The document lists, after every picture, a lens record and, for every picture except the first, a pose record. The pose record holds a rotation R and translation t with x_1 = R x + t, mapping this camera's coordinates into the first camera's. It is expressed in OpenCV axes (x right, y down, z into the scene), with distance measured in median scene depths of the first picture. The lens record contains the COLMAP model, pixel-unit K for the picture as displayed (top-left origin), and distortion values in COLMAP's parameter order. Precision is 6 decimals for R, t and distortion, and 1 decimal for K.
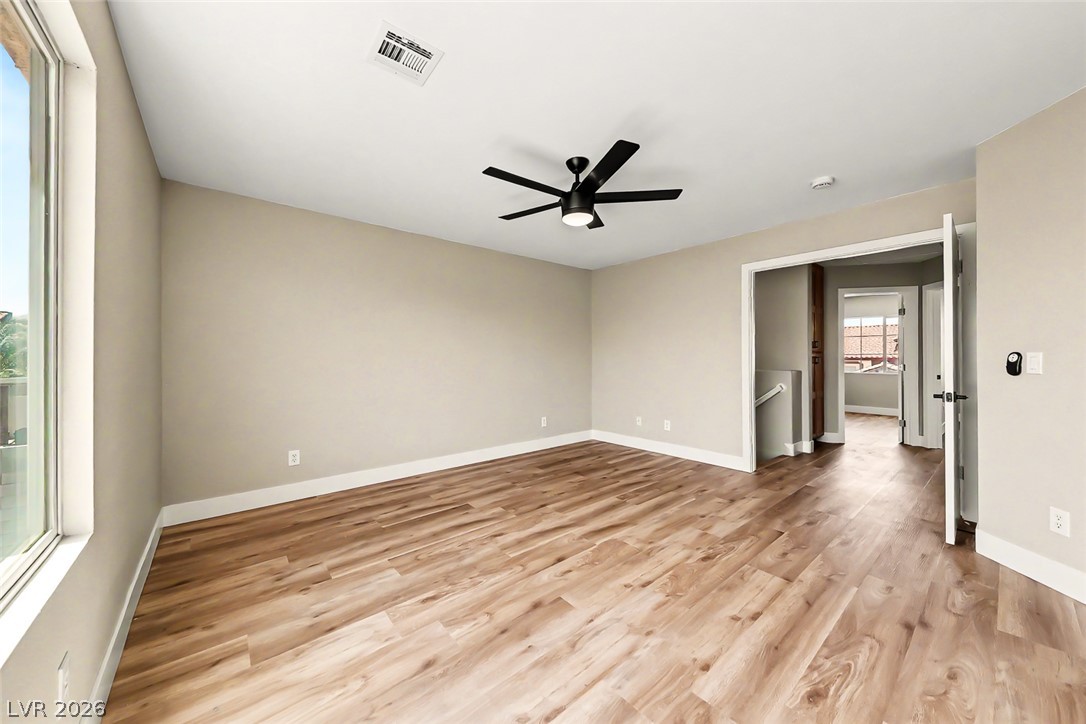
lens RADIAL K [[377.9, 0, 535.5], [0, 377.9, 357.0], [0, 0, 1]] dist [0.016742, -0.006715]
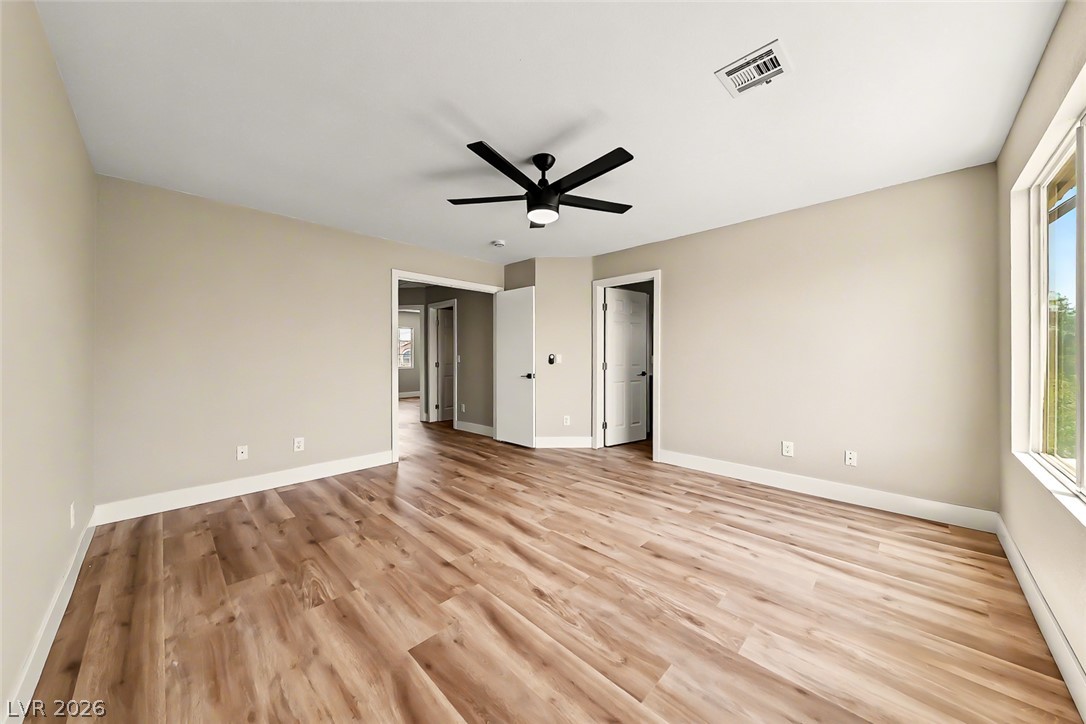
lens RADIAL K [[377.9, 0, 545.1], [0, 377.9, 354.6], [0, 0, 1]] dist [0.016742, -0.006715]
pose [[-0.106907, 0.003748, 0.994262, -0.874581], [-0.000763, 0.999992, -0.003852, 0.005841], [-0.994269, -0.001170, -0.106903, 1.108963]]
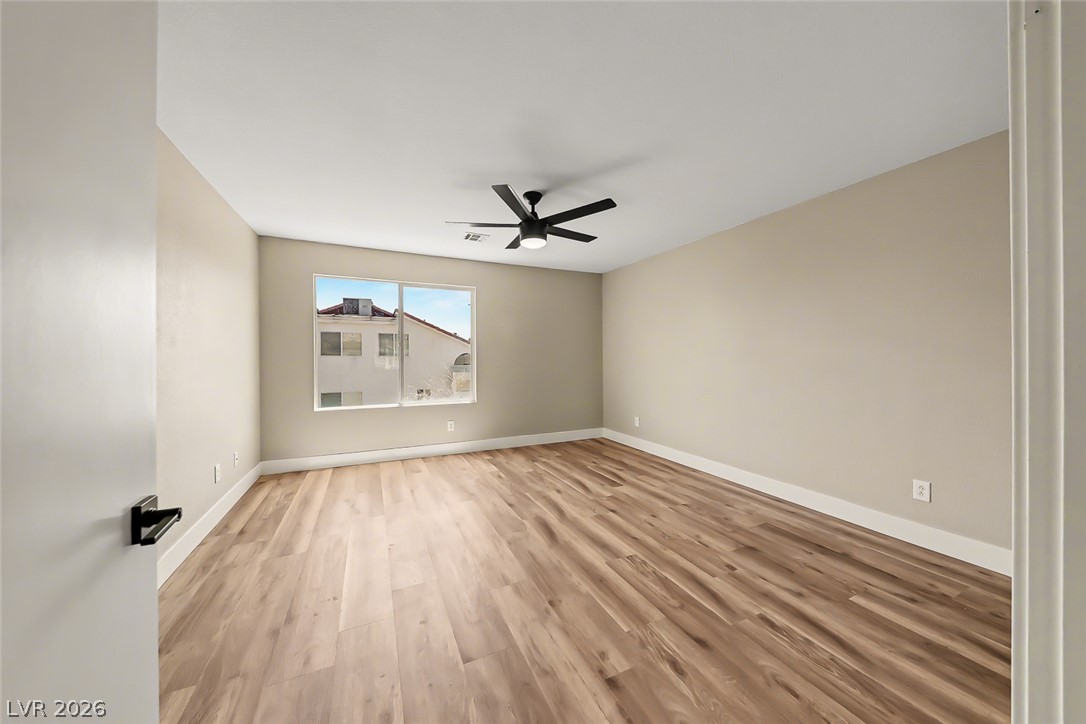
lens RADIAL K [[377.9, 0, 544.9], [0, 377.9, 355.9], [0, 0, 1]] dist [0.016742, -0.006715]
pose [[-0.241925, 0.004991, -0.970282, 1.243141], [0.005949, 0.999976, 0.003660, -0.011188], [0.970277, -0.004887, -0.241949, 1.324025]]
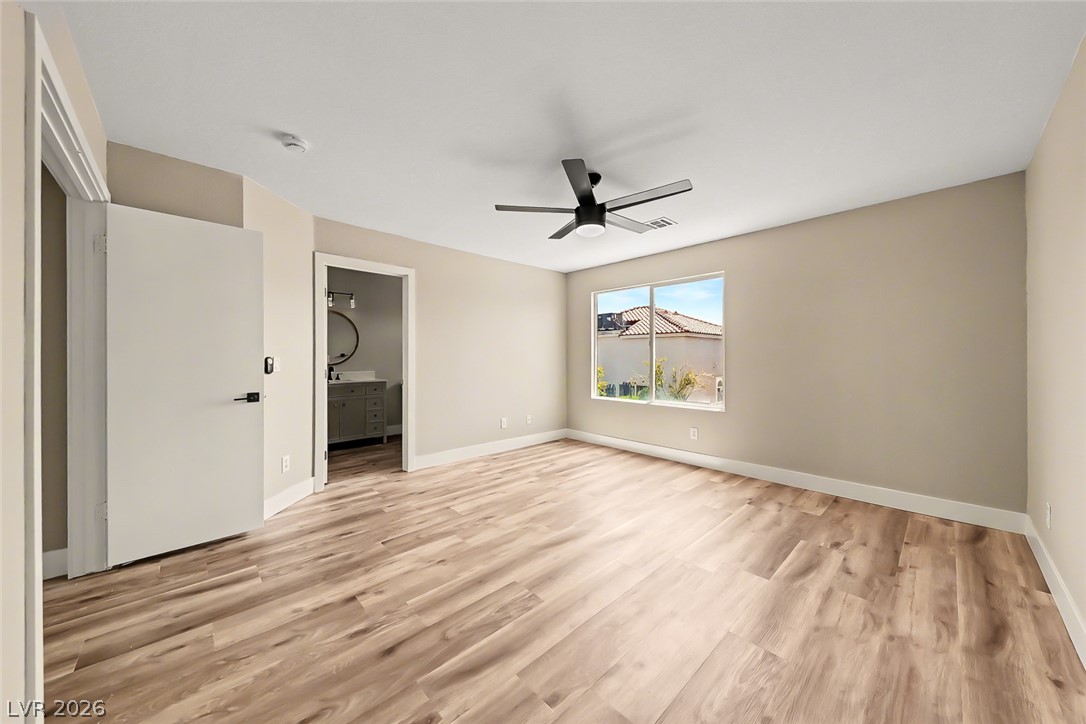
lens RADIAL K [[377.9, 0, 535.5], [0, 377.9, 362.8], [0, 0, 1]] dist [0.016742, -0.006715]
pose [[-0.997998, 0.003592, -0.063139, 0.339087], [0.002734, 0.999903, 0.013671, -0.002407], [0.063182, 0.013471, -0.997911, 2.065384]]
